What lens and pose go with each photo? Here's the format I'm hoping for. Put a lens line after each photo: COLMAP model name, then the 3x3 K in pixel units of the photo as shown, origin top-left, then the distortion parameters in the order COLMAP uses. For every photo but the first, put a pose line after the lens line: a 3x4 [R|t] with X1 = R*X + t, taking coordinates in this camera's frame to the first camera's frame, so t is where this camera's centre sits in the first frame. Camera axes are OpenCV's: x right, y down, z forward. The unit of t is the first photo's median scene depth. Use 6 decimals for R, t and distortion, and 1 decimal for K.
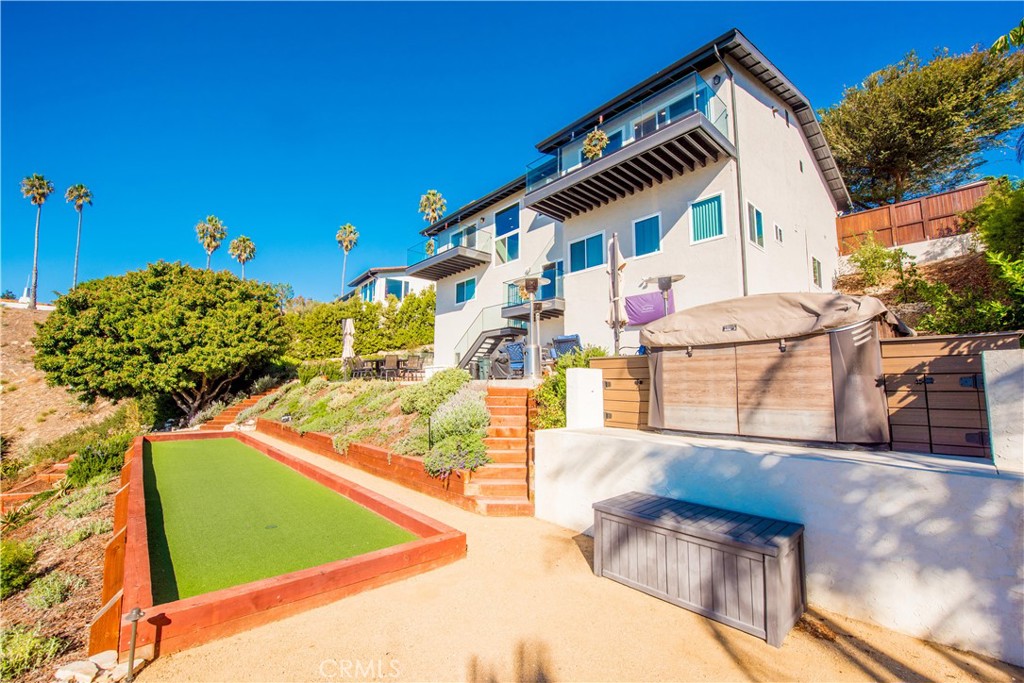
lens RADIAL K [[428.2, 0, 512.0], [0, 428.2, 341.5], [0, 0, 1]] dist [-0.020939, -0.000622]
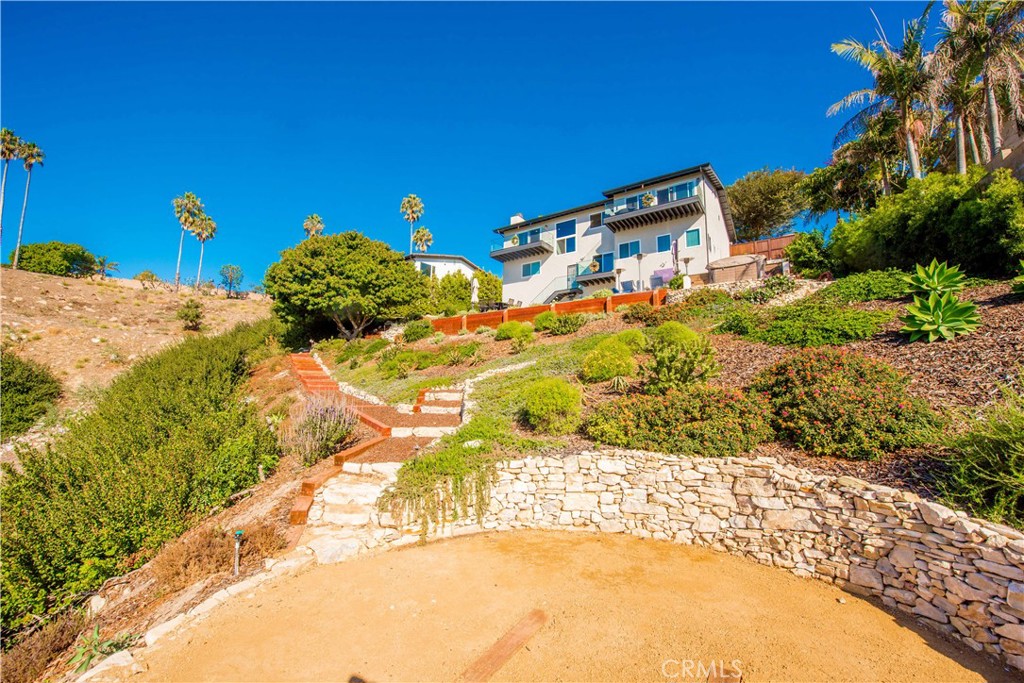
lens RADIAL K [[428.2, 0, 512.0], [0, 428.2, 341.5], [0, 0, 1]] dist [-0.020939, -0.000622]
pose [[0.969669, 0.041339, 0.240900, -0.640383], [-0.035556, 0.998967, -0.028305, 0.233070], [-0.241821, 0.018881, 0.970137, -0.625098]]
